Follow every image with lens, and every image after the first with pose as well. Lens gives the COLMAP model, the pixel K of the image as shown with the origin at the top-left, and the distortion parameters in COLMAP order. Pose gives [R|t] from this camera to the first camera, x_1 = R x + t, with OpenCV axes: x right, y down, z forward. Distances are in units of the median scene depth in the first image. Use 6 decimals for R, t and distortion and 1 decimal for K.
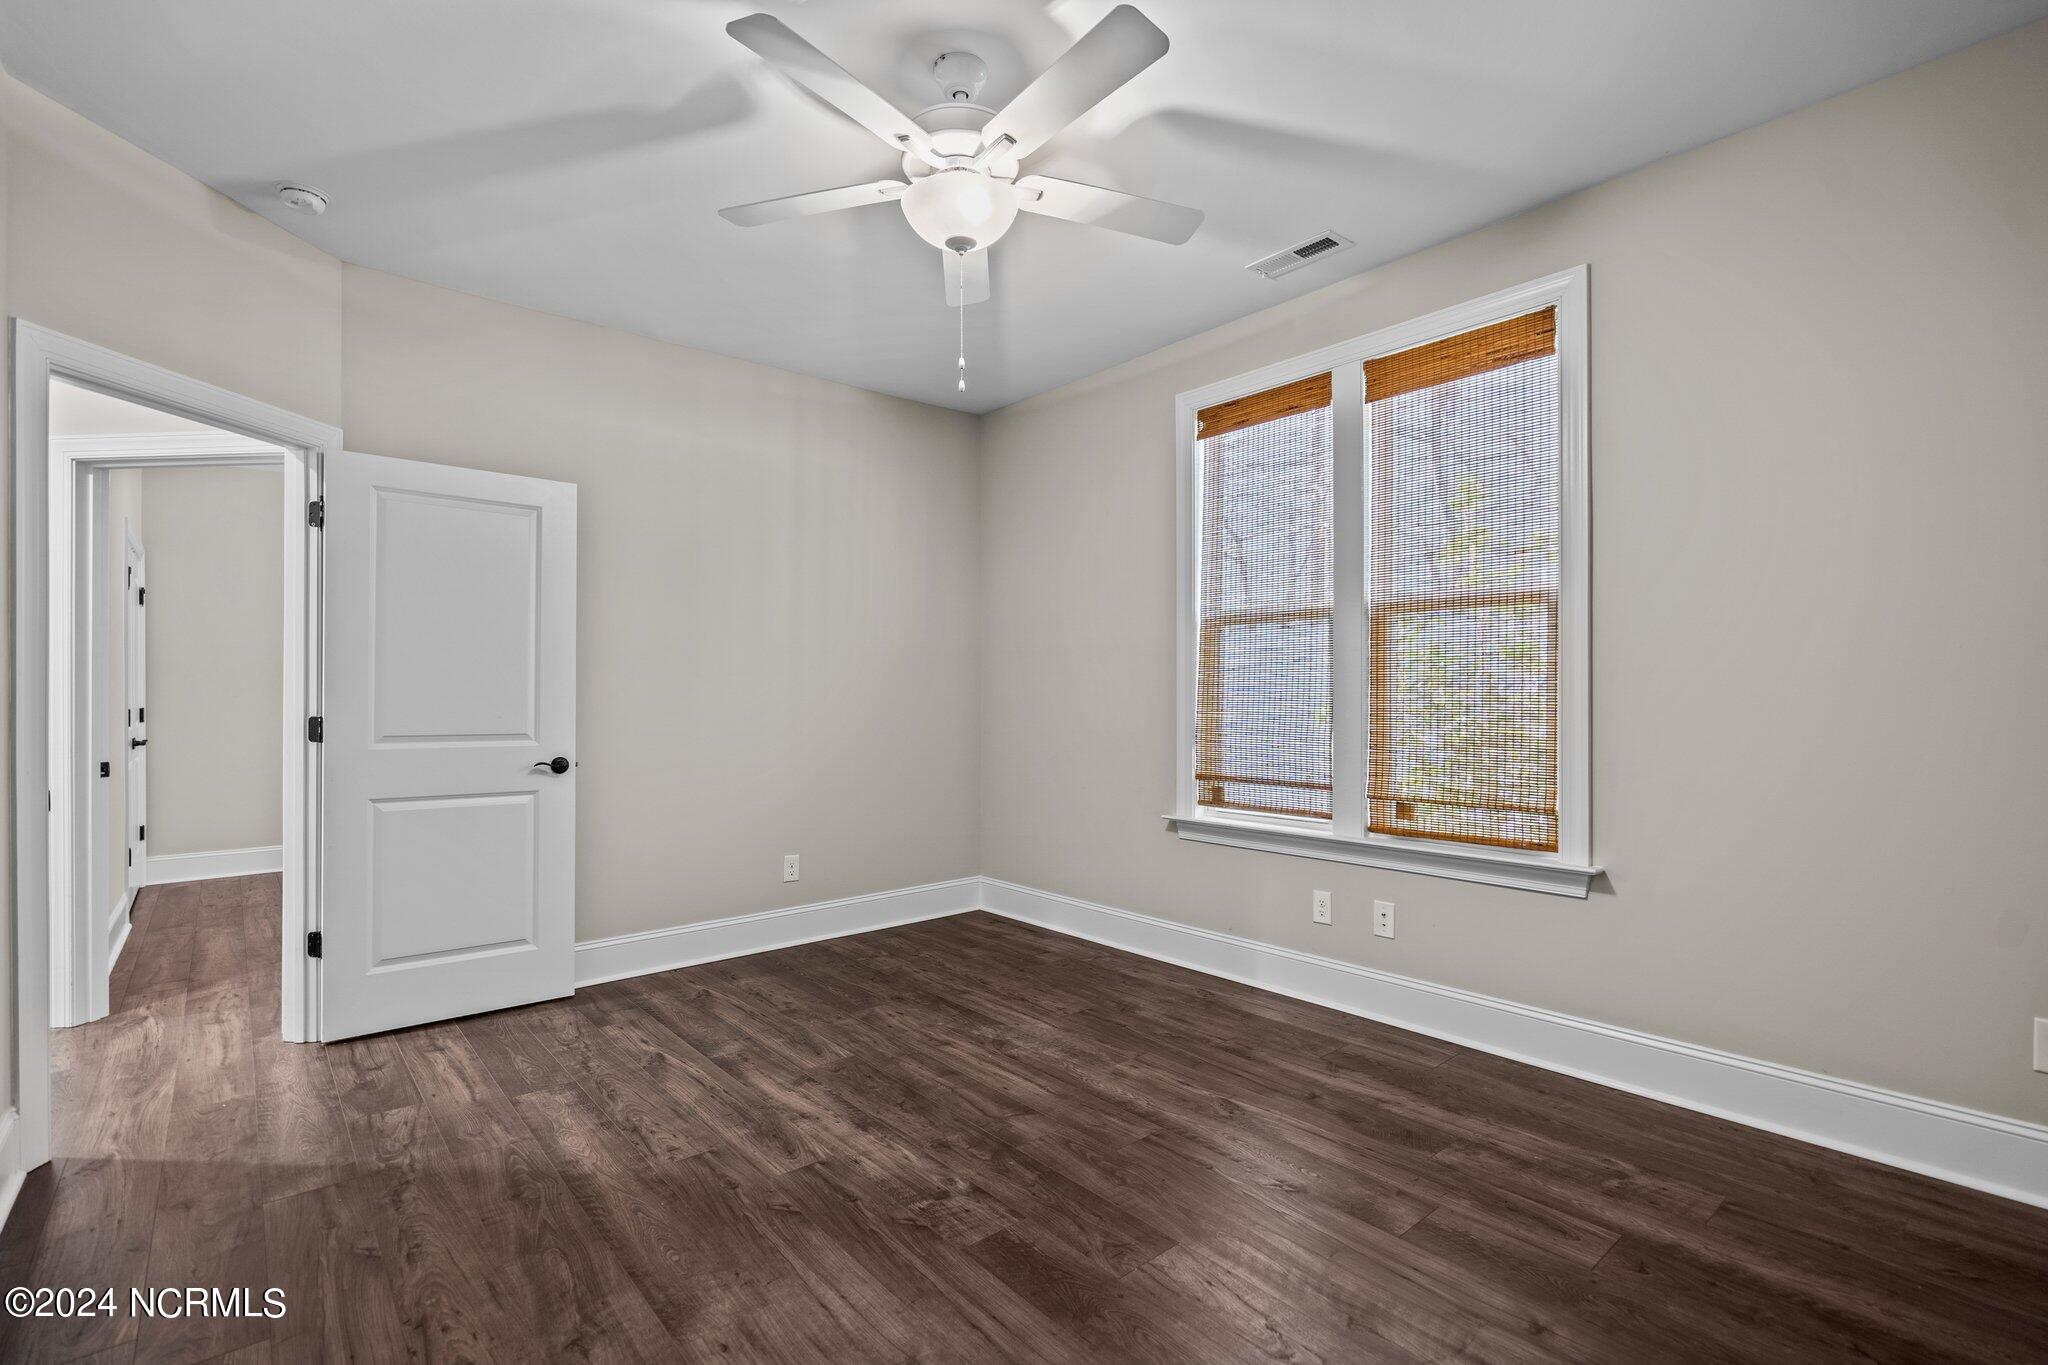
lens RADIAL K [[954.5, 0, 1006.7], [0, 954.5, 686.2], [0, 0, 1]] dist [-0.002422, 0.001012]
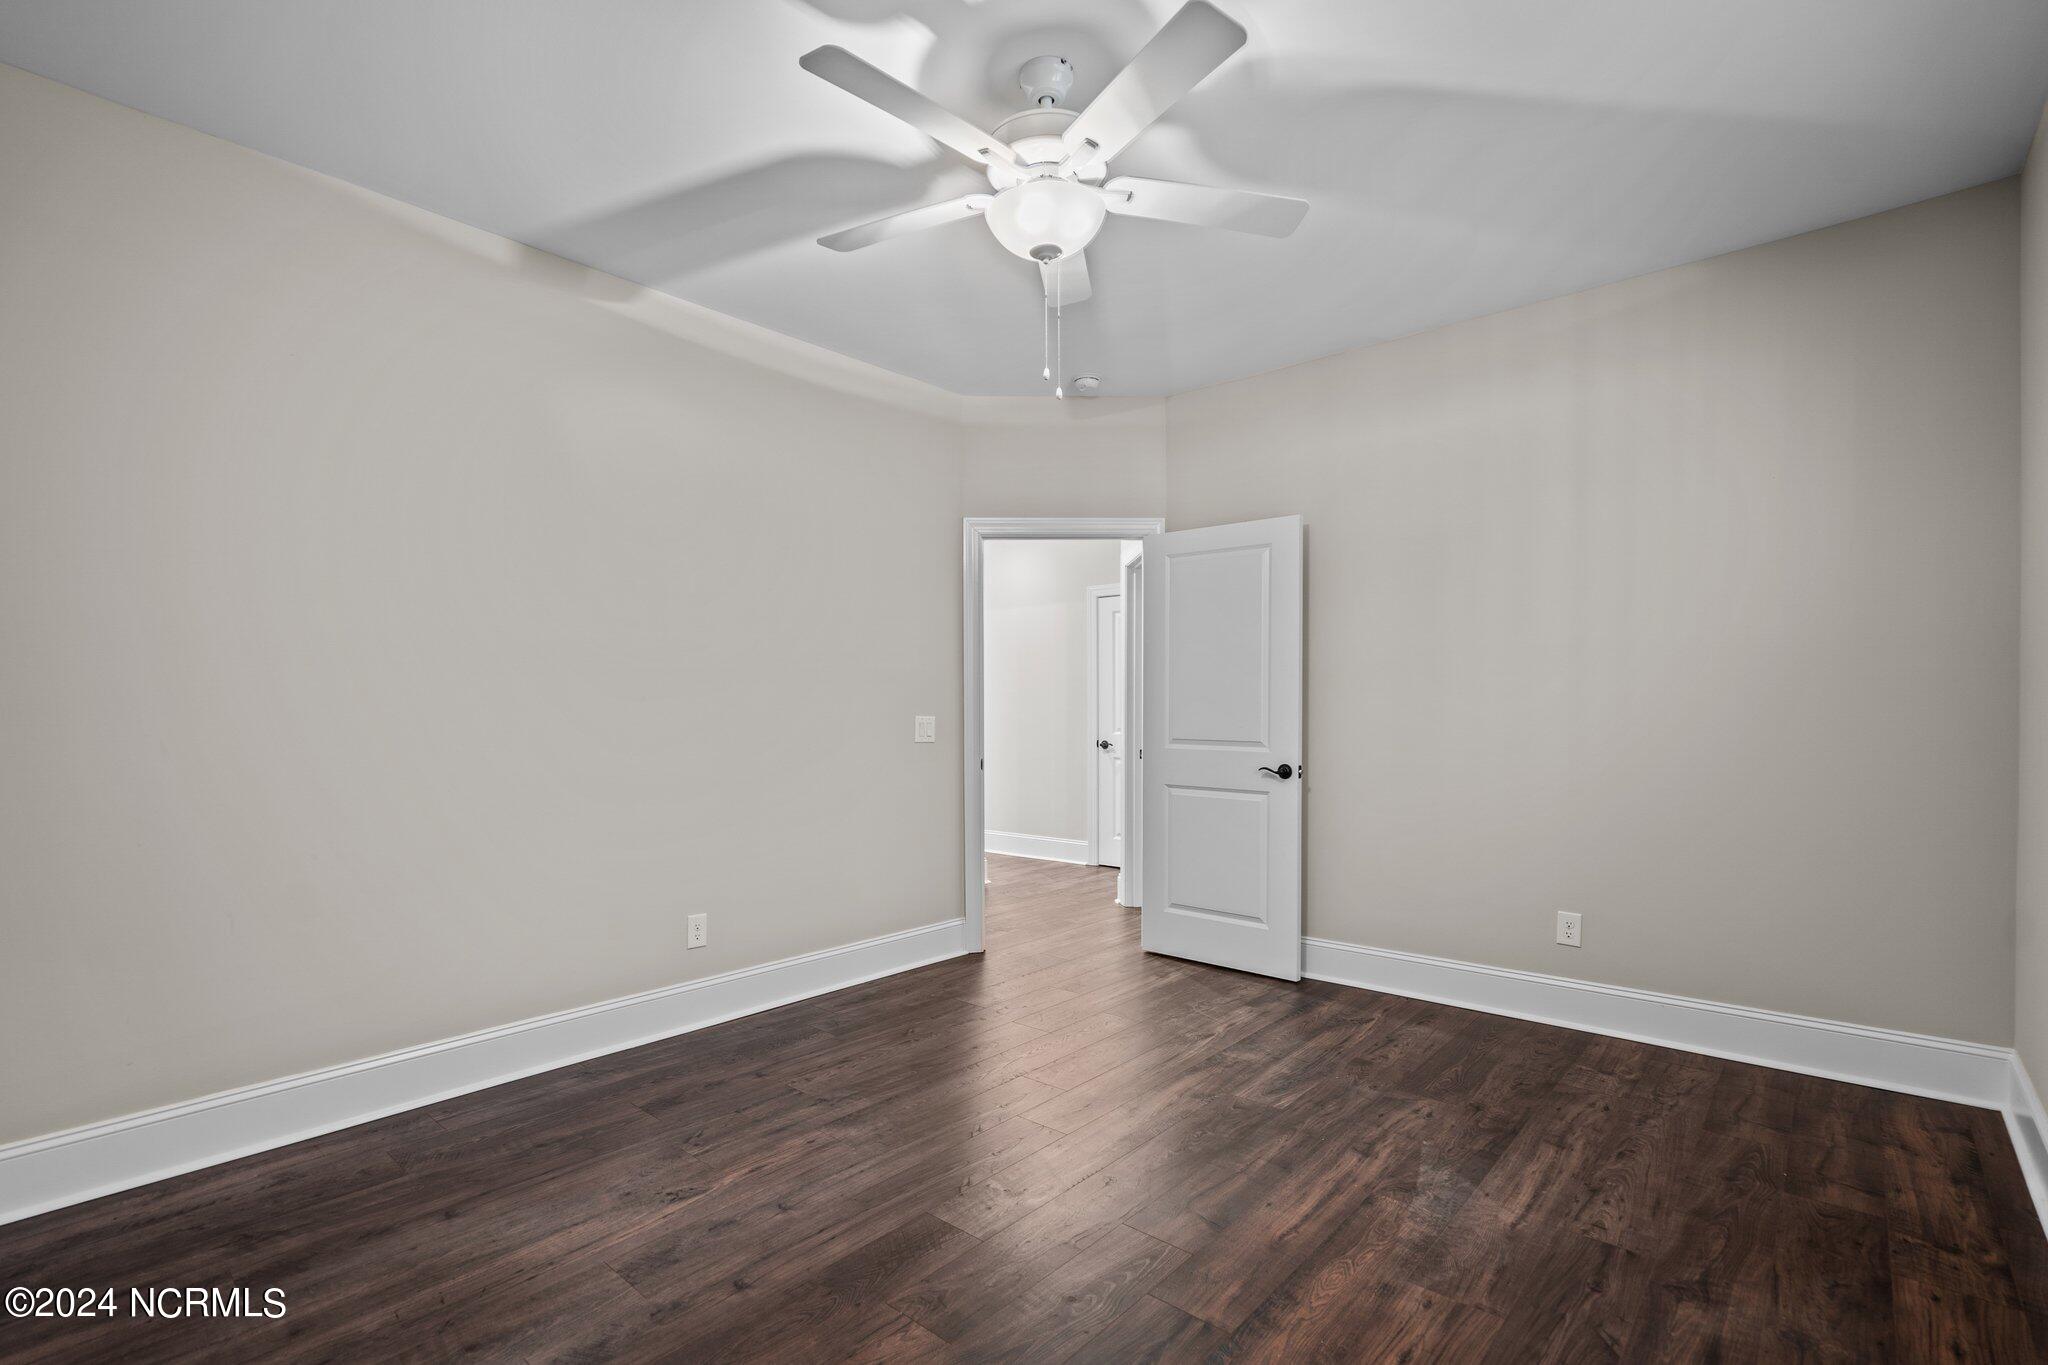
lens RADIAL K [[954.5, 0, 1007.9], [0, 954.5, 704.2], [0, 0, 1]] dist [-0.002422, 0.001012]
pose [[0.124556, -0.002111, -0.992210, 0.631825], [0.012070, 0.999927, -0.000612, 0.001290], [0.992139, -0.011900, 0.124573, 0.570846]]
